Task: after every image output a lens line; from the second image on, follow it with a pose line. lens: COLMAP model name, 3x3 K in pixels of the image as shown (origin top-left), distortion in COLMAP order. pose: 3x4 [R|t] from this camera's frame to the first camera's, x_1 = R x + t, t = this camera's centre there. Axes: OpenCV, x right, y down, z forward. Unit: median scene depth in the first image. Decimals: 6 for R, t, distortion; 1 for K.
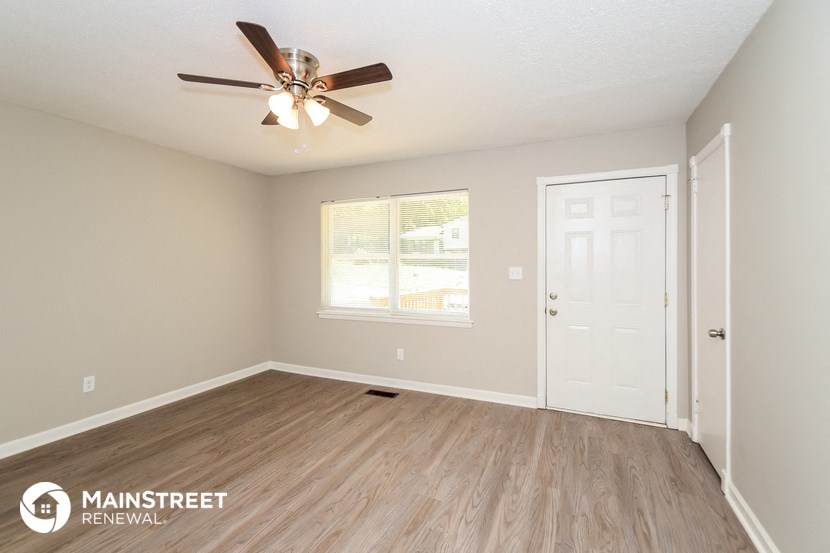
lens RADIAL K [[375.7, 0, 414.4], [0, 375.7, 269.5], [0, 0, 1]] dist [-0.000073, -0.000012]
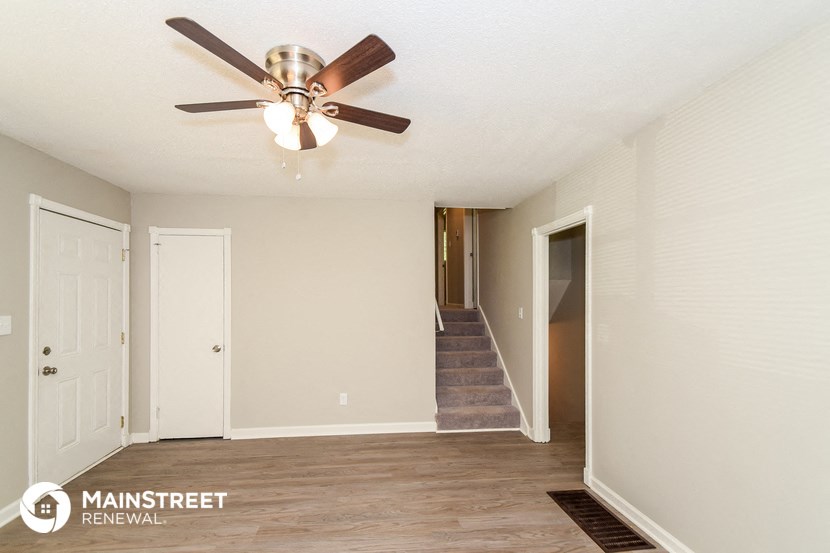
lens RADIAL K [[370.6, 0, 413.0], [0, 370.6, 294.0], [0, 0, 1]] dist [0.000265, 0.000037]
pose [[-0.533631, 0.010883, 0.845647, -1.109893], [0.010177, 0.999927, -0.006446, -0.055566], [-0.845656, 0.005166, -0.533703, 1.212783]]
